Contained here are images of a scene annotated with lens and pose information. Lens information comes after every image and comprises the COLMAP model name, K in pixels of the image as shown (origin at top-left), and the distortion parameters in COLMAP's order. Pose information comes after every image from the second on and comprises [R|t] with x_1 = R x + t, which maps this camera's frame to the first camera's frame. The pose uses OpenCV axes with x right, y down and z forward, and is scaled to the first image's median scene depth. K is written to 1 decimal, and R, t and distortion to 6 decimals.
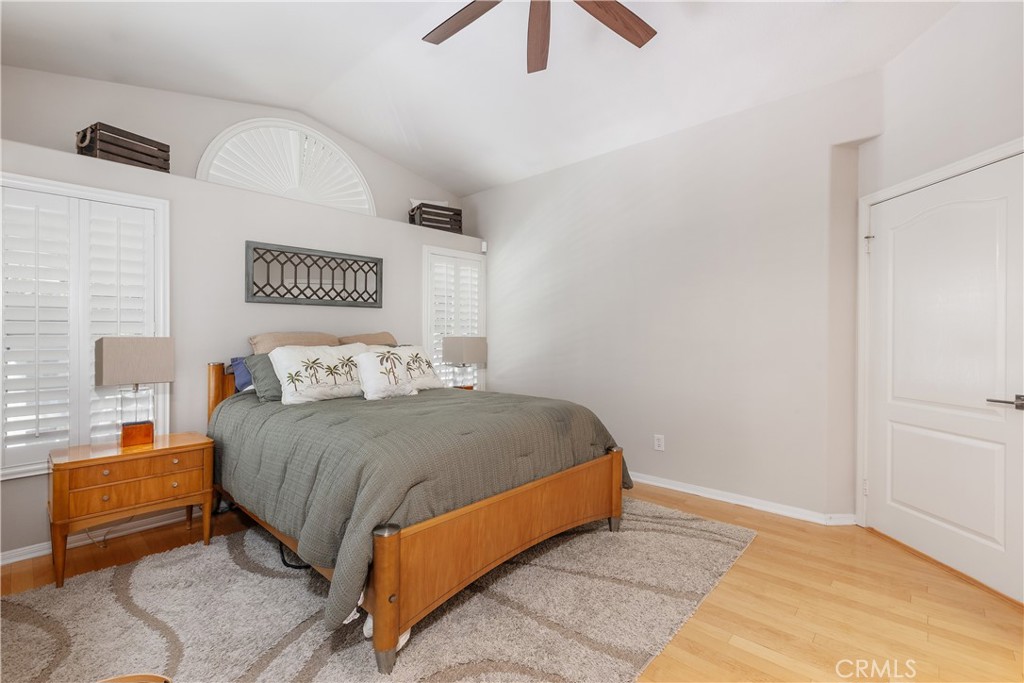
lens RADIAL K [[456.2, 0, 505.5], [0, 456.2, 335.2], [0, 0, 1]] dist [0.003130, -0.001325]
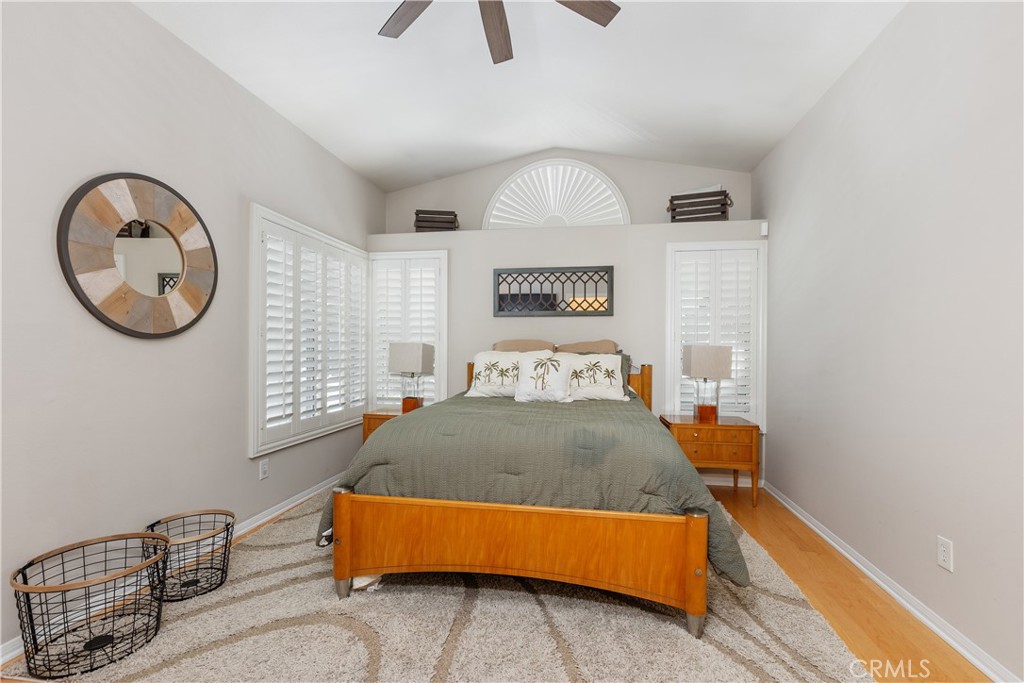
lens RADIAL K [[456.2, 0, 506.7], [0, 456.2, 344.8], [0, 0, 1]] dist [0.003130, -0.001325]
pose [[0.548286, 0.002644, -0.836287, 0.524260], [-0.008300, 0.999963, -0.002280, 0.008050], [0.836250, 0.008192, 0.548288, 0.326588]]
